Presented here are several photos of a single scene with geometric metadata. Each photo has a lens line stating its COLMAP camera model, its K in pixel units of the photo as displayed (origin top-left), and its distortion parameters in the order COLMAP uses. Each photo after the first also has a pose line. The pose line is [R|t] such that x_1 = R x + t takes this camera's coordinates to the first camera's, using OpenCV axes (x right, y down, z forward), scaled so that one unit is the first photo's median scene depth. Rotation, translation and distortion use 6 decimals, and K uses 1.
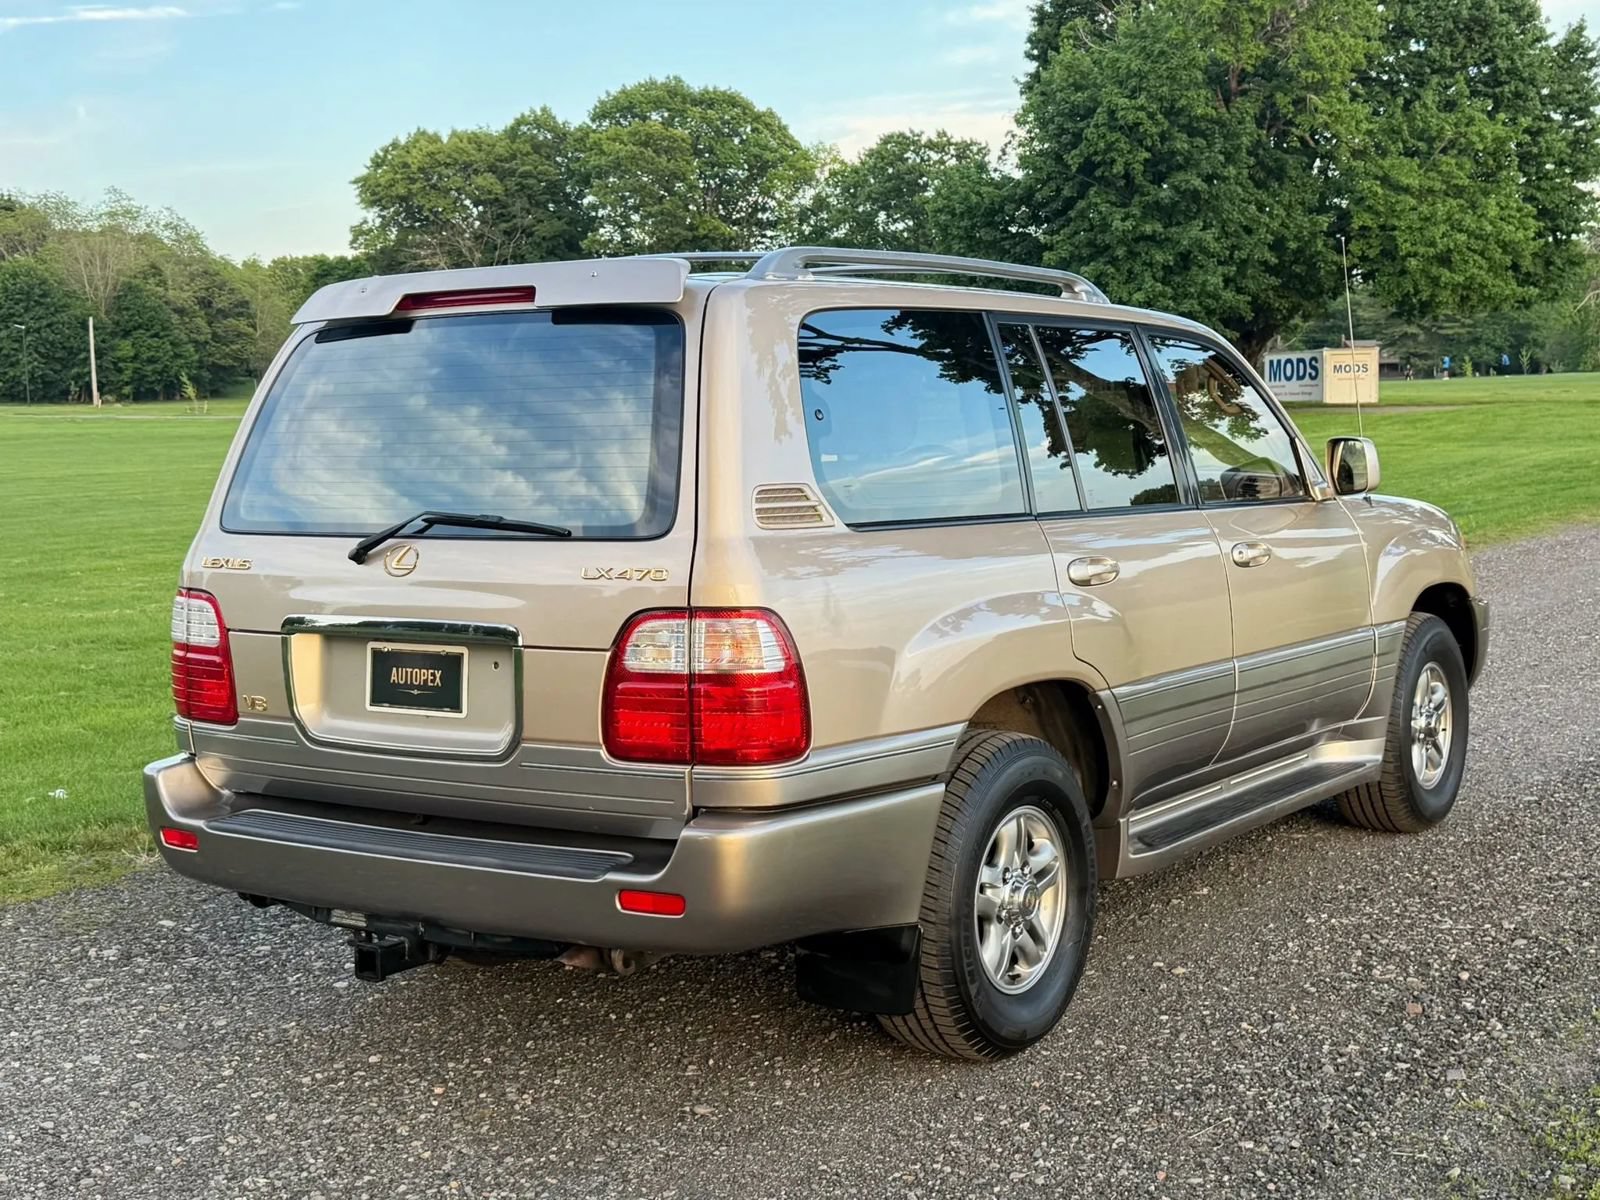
lens RADIAL K [[2556.6, 0, 760.3], [0, 2556.6, 602.0], [0, 0, 1]] dist [0.218271, -0.232296]
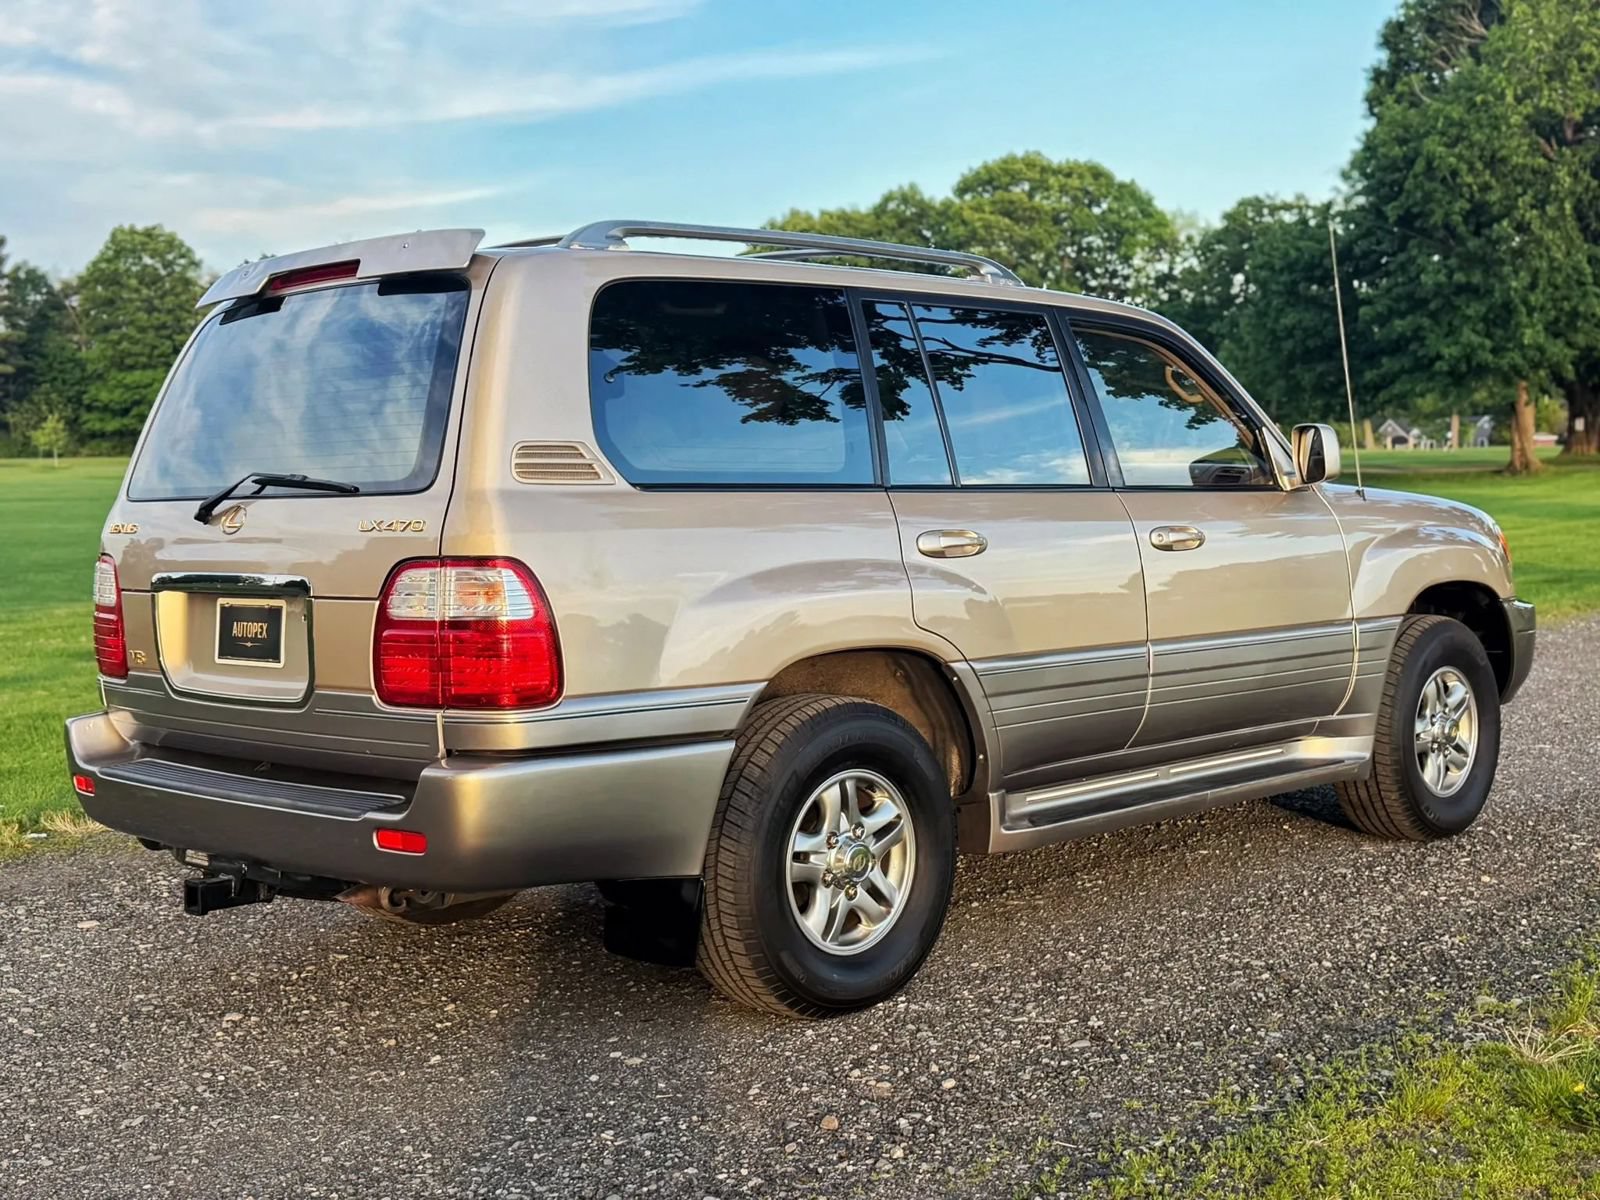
lens RADIAL K [[2434.3, 0, 730.6], [0, 2434.3, 599.1], [0, 0, 1]] dist [0.101124, 0.002712]
pose [[0.977825, 0.007587, -0.209287, 0.262482], [-0.014053, 0.999468, -0.029423, 0.041851], [0.208953, 0.031712, 0.977411, 0.052767]]
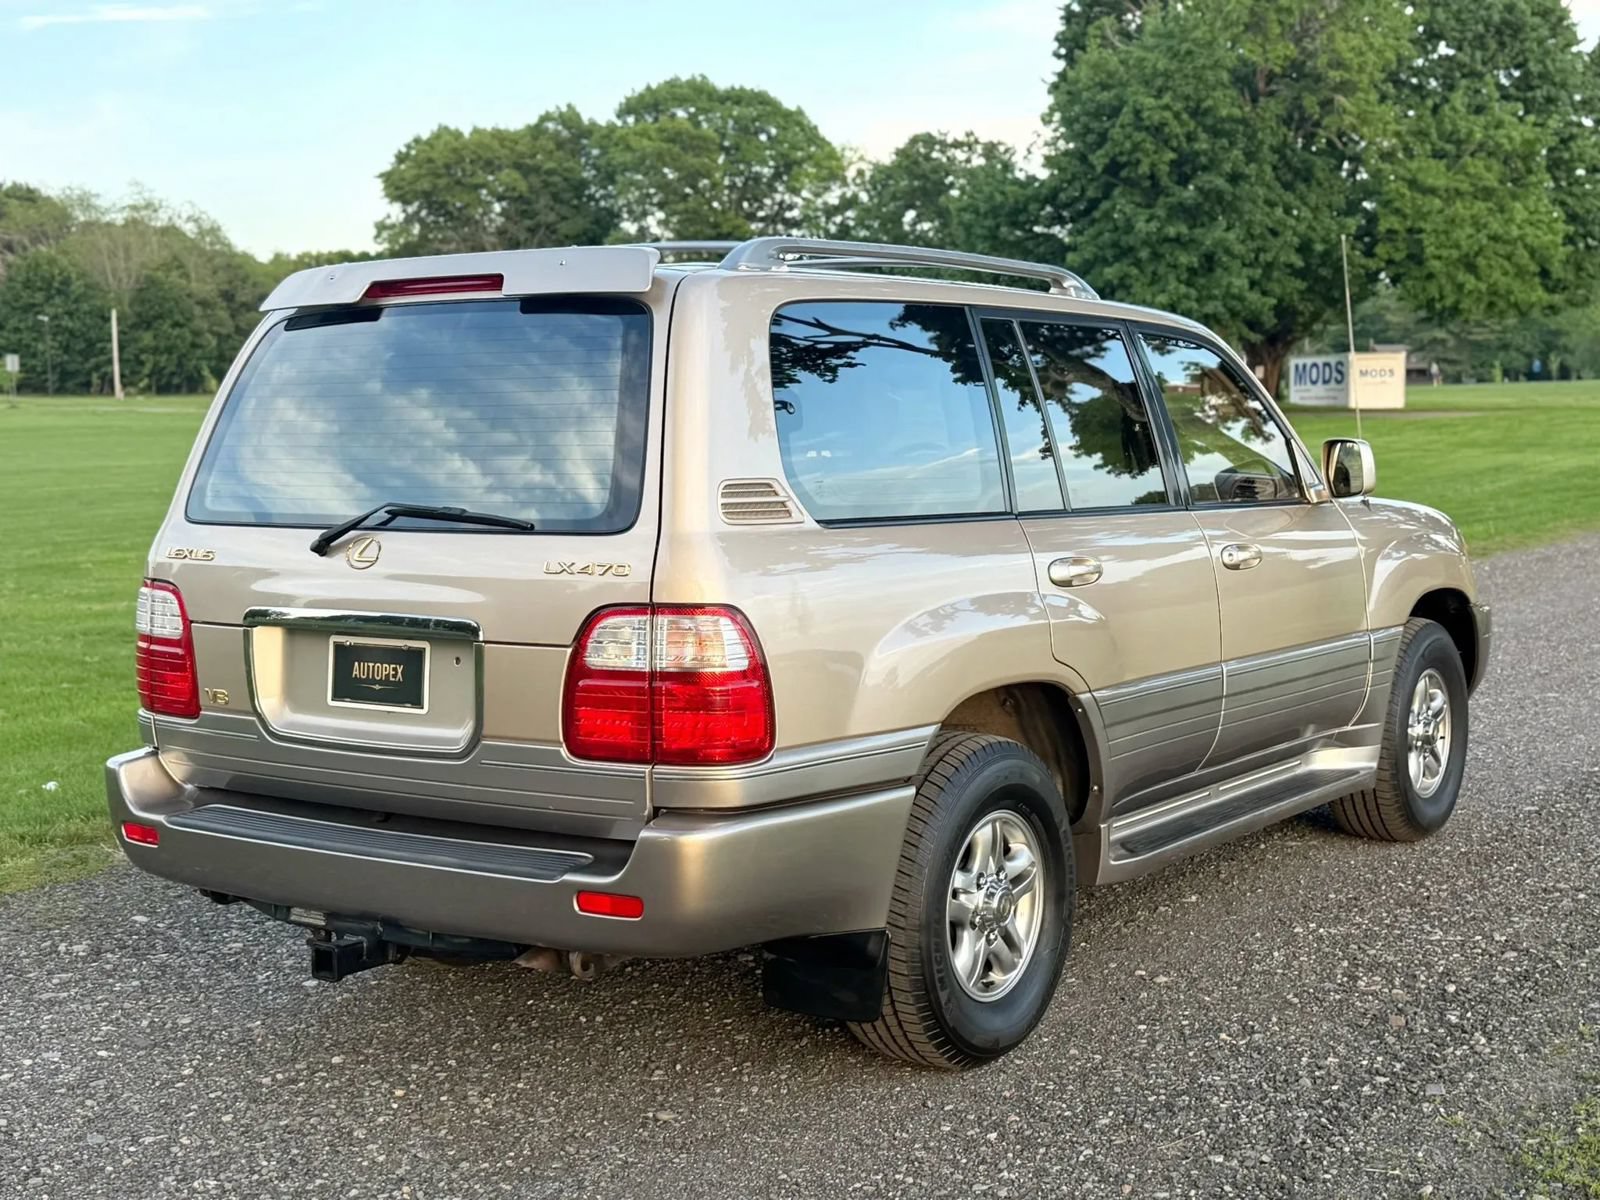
lens RADIAL K [[2556.6, 0, 760.3], [0, 2556.6, 602.0], [0, 0, 1]] dist [0.218271, -0.232296]
pose [[0.999855, 0.010653, -0.013296, 0.024174], [-0.010656, 0.999943, -0.000133, 0.001070], [0.013294, 0.000274, 0.999912, 0.018140]]
